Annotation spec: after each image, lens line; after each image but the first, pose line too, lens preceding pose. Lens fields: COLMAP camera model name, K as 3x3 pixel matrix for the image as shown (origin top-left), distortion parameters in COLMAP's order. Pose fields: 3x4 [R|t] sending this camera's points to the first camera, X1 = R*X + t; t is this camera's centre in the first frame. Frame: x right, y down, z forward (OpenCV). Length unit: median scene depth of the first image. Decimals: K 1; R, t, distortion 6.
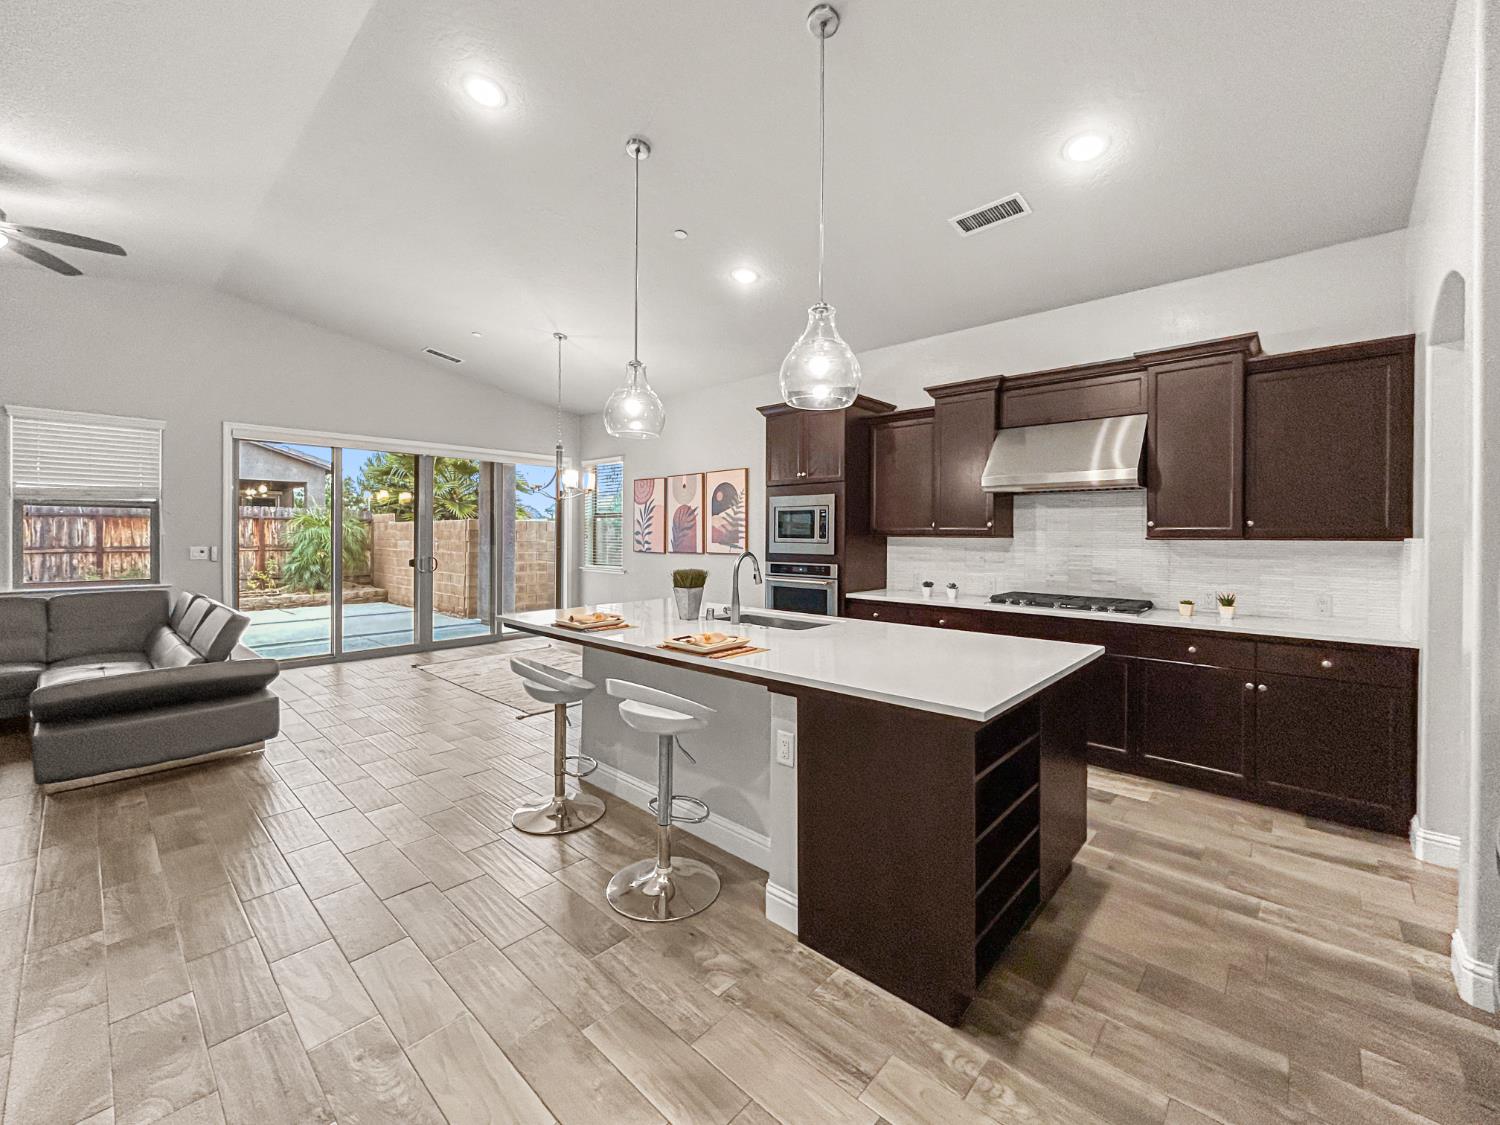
lens RADIAL K [[613.4, 0, 745.6], [0, 613.4, 537.4], [0, 0, 1]] dist [0.001660, 0.000044]
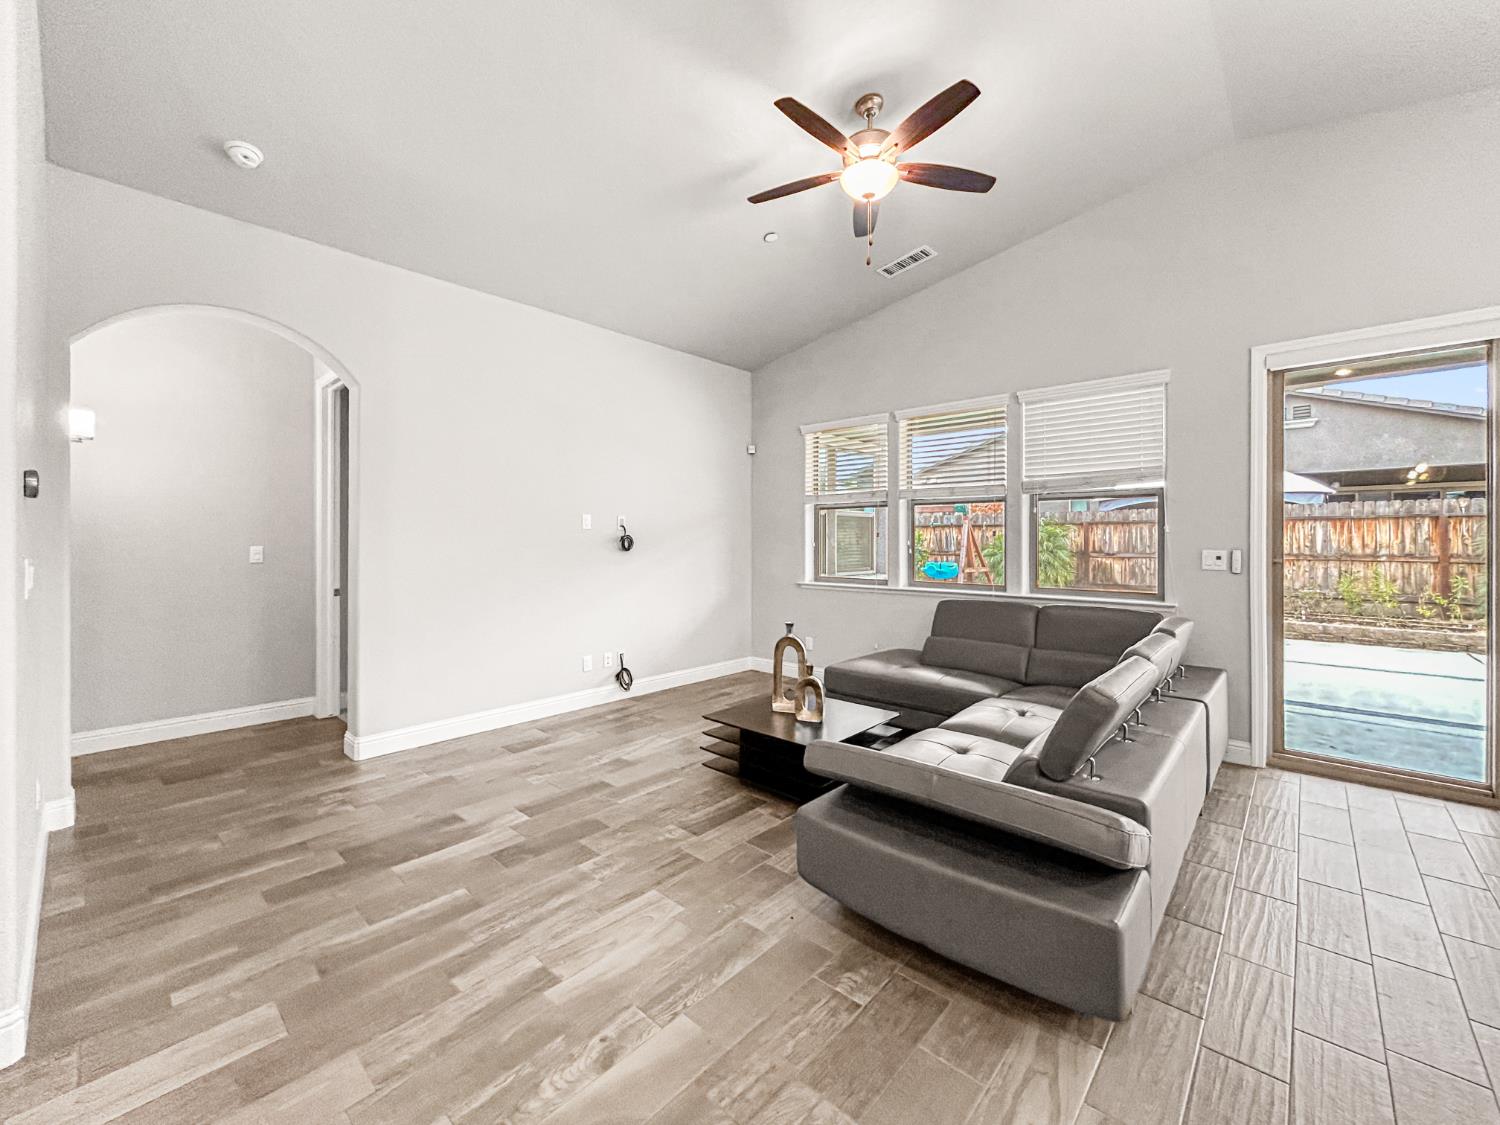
lens RADIAL K [[613.4, 0, 745.6], [0, 613.4, 537.4], [0, 0, 1]] dist [0.001660, 0.000044]
pose [[0.005883, -0.009086, -0.999941, -0.187964], [-0.007267, 0.999932, -0.009128, 0.008715], [0.999956, 0.007320, 0.005817, 0.387107]]
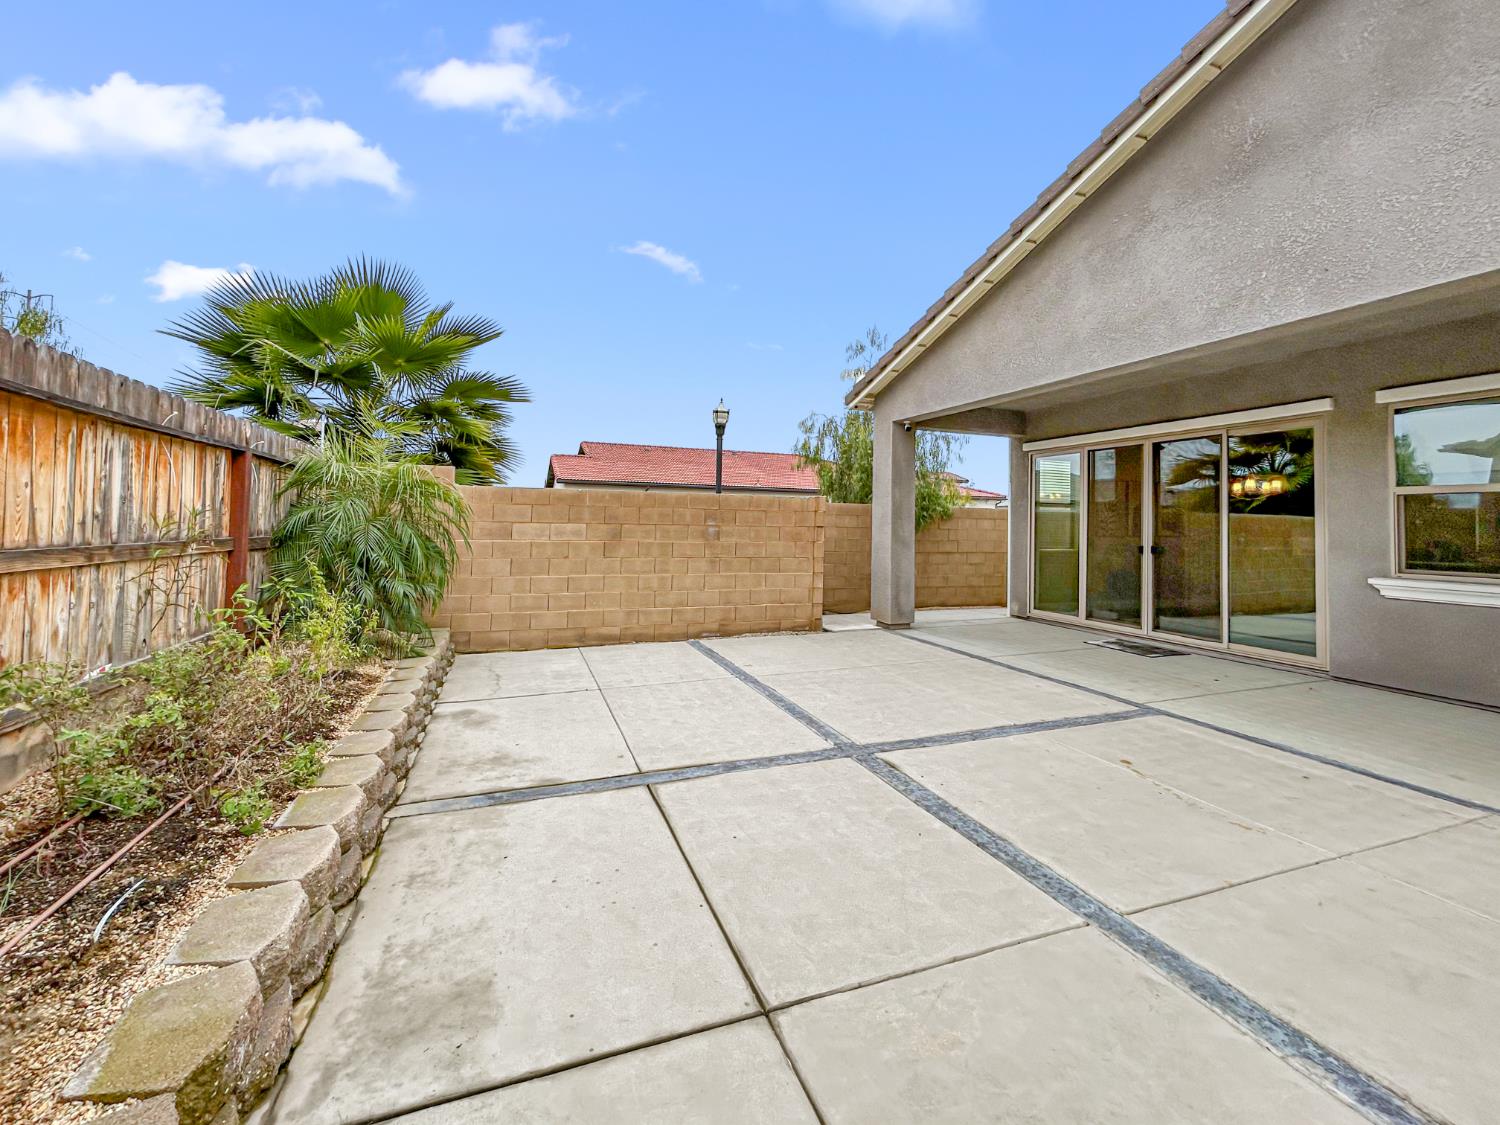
lens RADIAL K [[631.9, 0, 745.3], [0, 631.9, 493.7], [0, 0, 1]] dist [0.001709, 0.000192]
pose [[0.455413, 0.048062, 0.888982, -1.762300], [-0.008567, 0.998732, -0.049607, 0.009569], [-0.890239, 0.014976, 0.455247, 1.123571]]
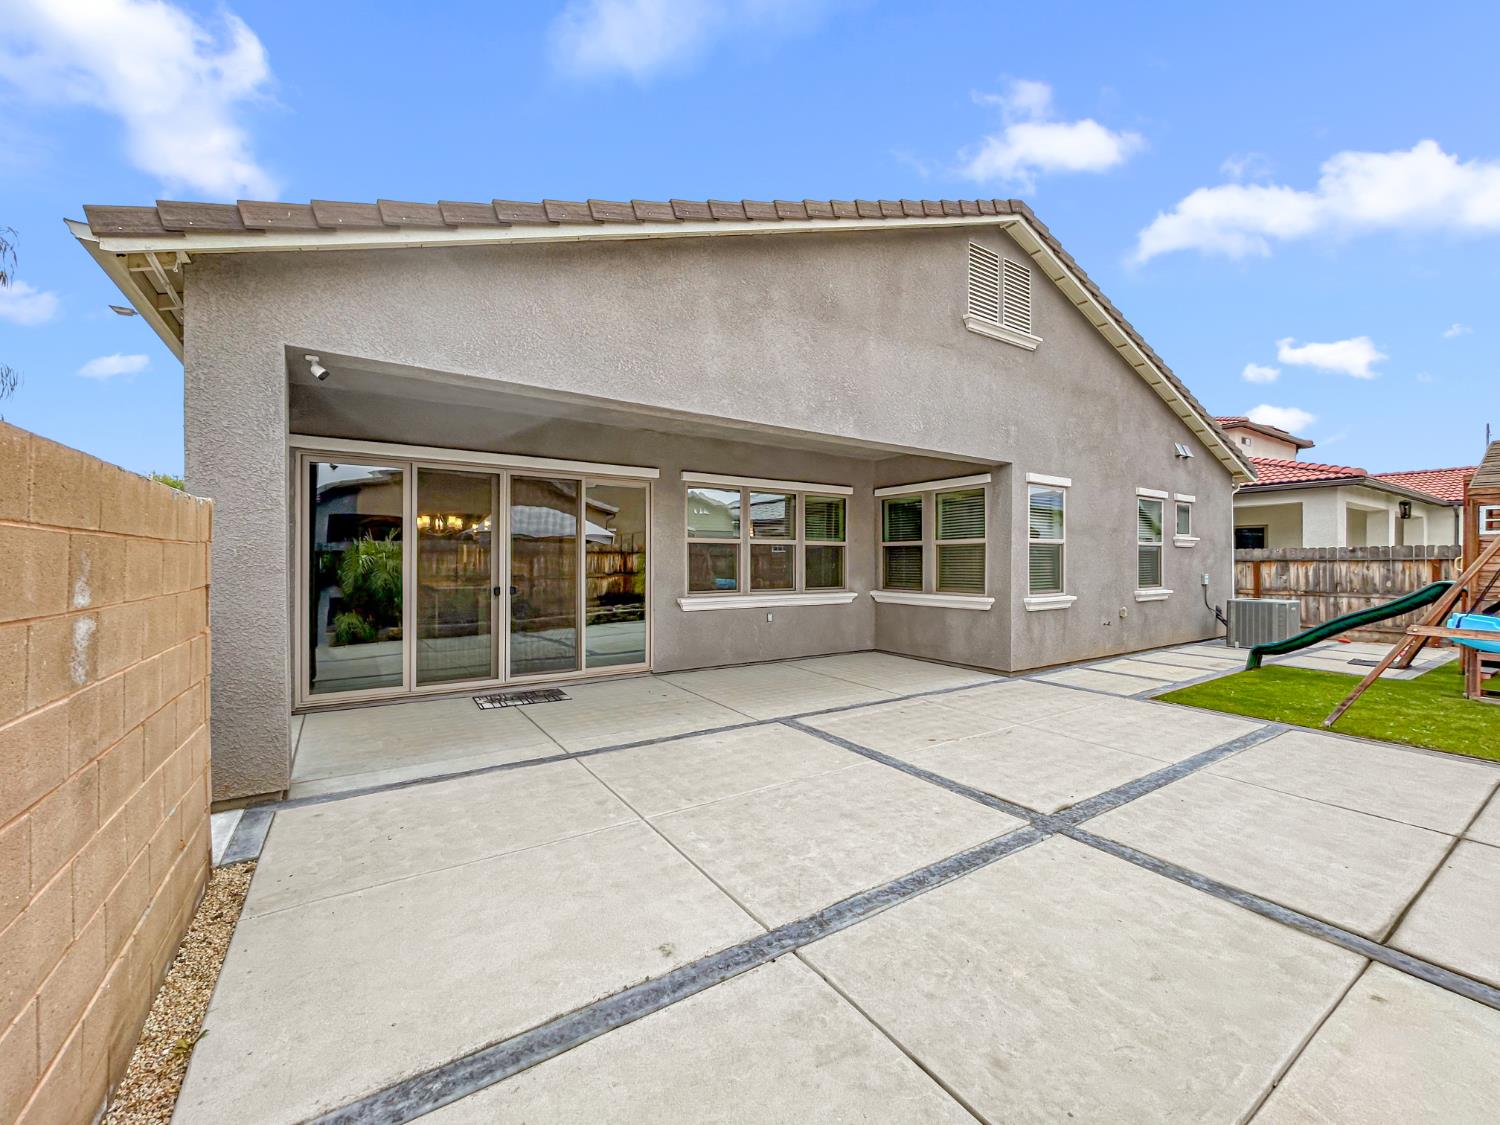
lens RADIAL K [[604.5, 0, 746.1], [0, 604.5, 568.8], [0, 0, 1]] dist [-0.000464, -0.000107]
pose [[-0.969572, -0.007572, 0.244689, -1.110148], [-0.002529, 0.999778, 0.020919, -0.009395], [-0.244793, 0.019664, -0.969376, 1.806372]]
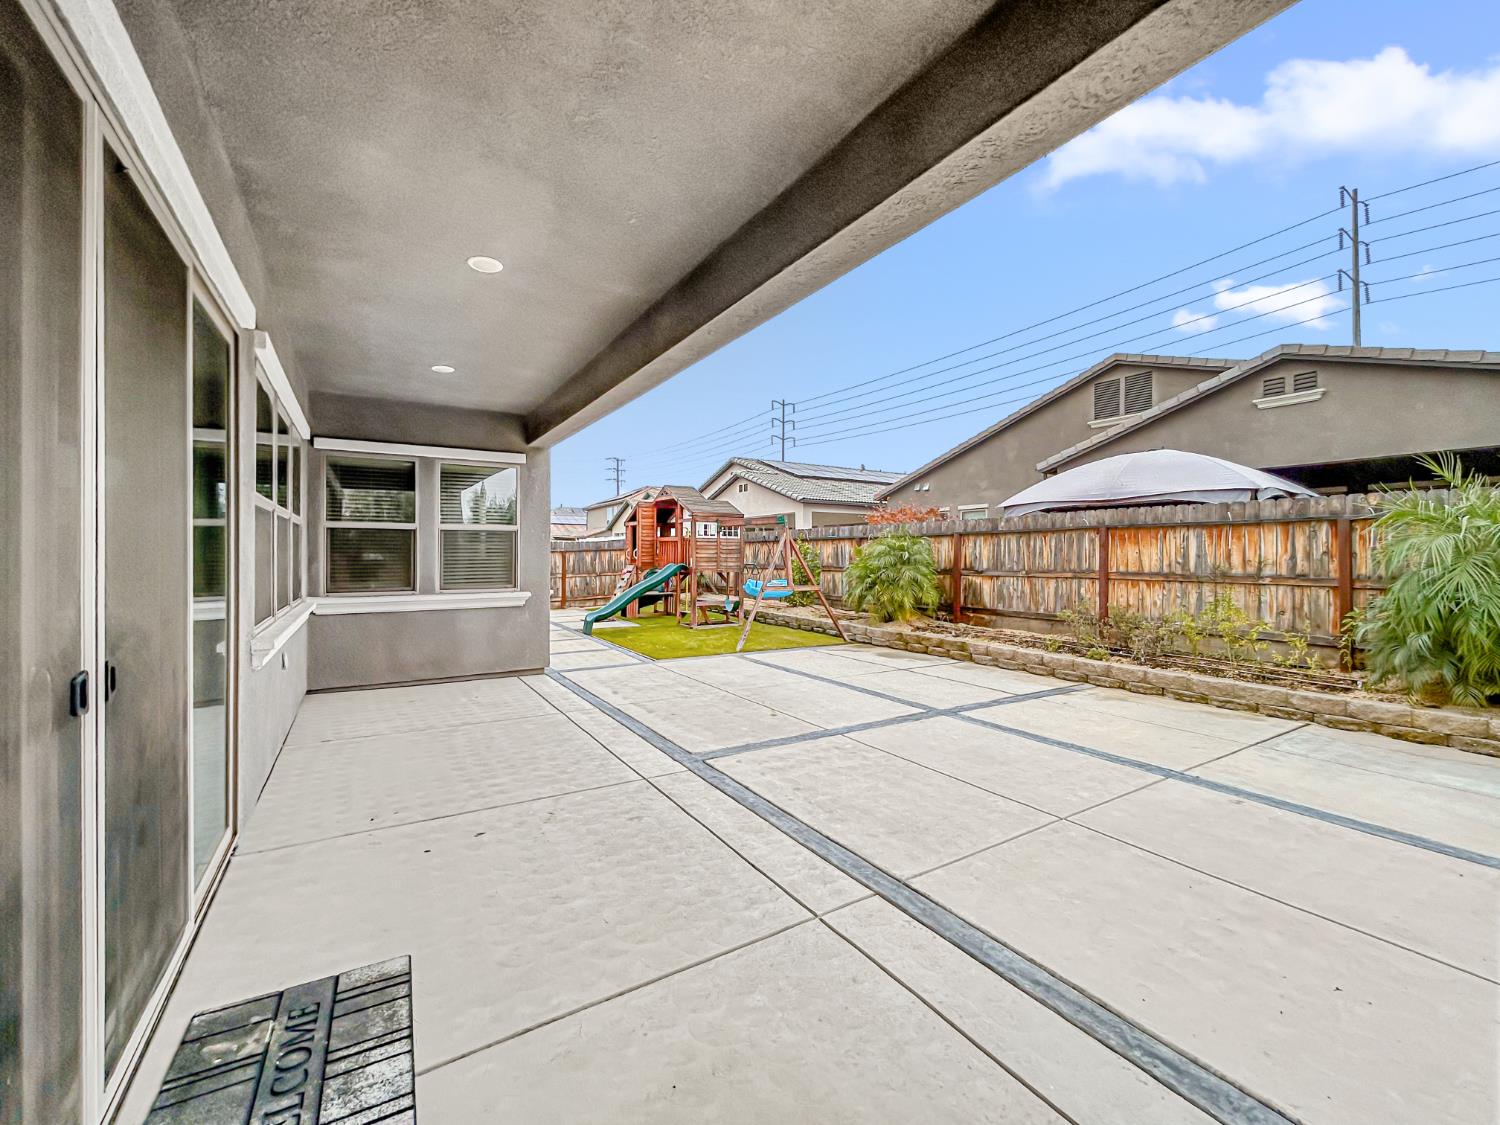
lens RADIAL K [[607.8, 0, 755.4], [0, 607.8, 555.2], [0, 0, 1]] dist [-0.000835, -0.000102]
pose [[-0.261542, -0.004846, -0.965180, -0.411786], [-0.010011, 0.999947, -0.002308, 0.003286], [0.965140, 0.009058, -0.261577, 1.260627]]
